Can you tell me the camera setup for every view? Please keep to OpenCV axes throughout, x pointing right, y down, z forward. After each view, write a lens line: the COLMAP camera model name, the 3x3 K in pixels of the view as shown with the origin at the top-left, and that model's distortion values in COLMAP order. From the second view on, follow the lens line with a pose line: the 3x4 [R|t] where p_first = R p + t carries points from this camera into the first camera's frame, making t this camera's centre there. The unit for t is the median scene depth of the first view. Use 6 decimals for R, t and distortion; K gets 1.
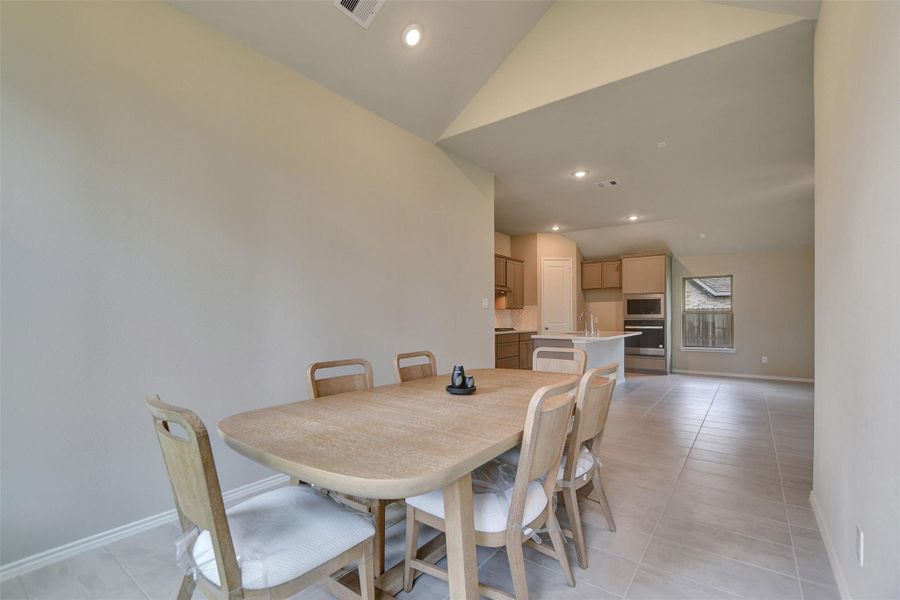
lens RADIAL K [[400.6, 0, 456.2], [0, 400.6, 311.3], [0, 0, 1]] dist [-0.007858, 0.000501]
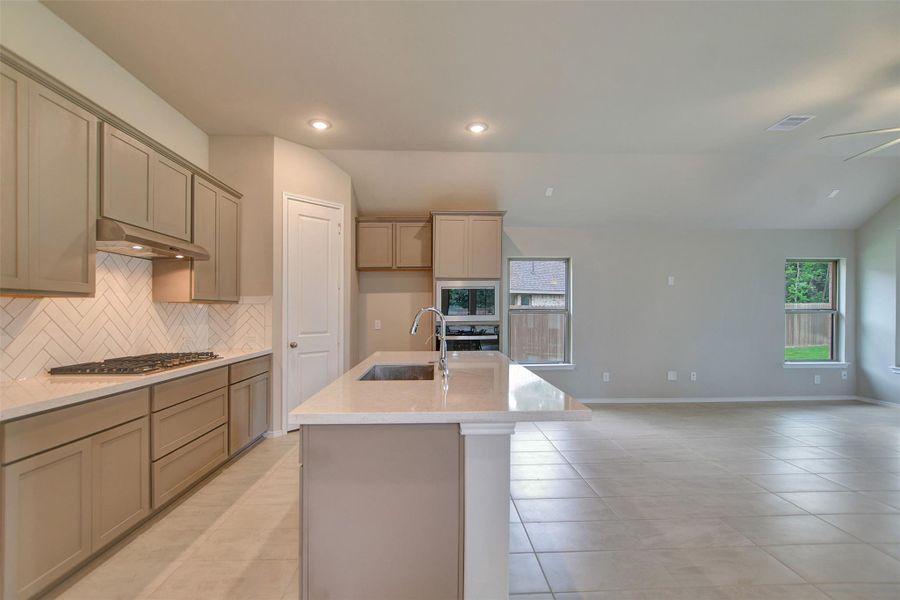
lens RADIAL K [[400.6, 0, 445.6], [0, 400.6, 311.6], [0, 0, 1]] dist [-0.007858, 0.000501]
pose [[0.788129, 0.000045, 0.615510, 0.080610], [-0.006560, 0.999944, 0.008327, -0.001947], [-0.615475, -0.010601, 0.788085, 0.546375]]
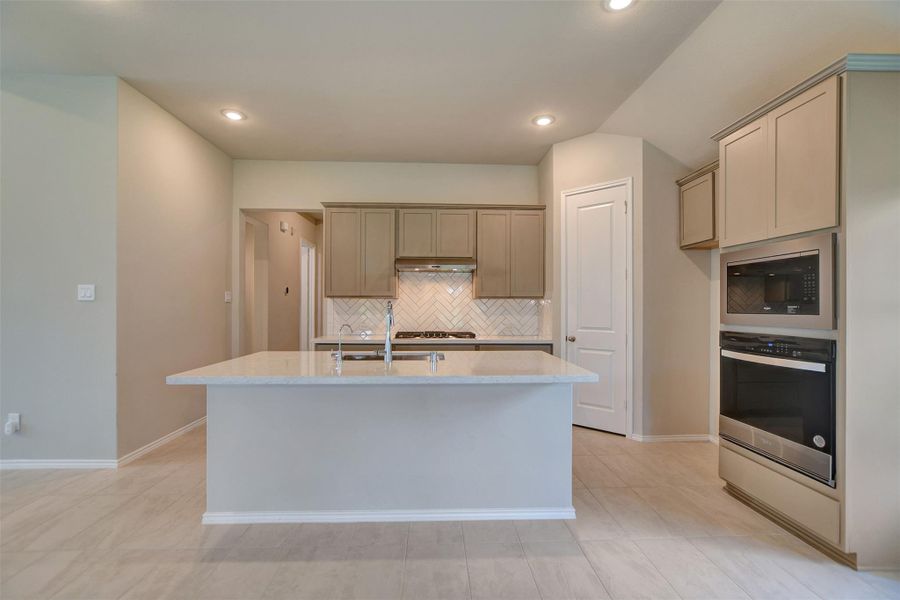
lens RADIAL K [[400.6, 0, 452.4], [0, 400.6, 298.1], [0, 0, 1]] dist [-0.007858, 0.000501]
pose [[0.627297, -0.009591, -0.778721, 0.535192], [0.004814, 0.999953, -0.008438, -0.002439], [0.778765, 0.001544, 0.627314, 0.625665]]
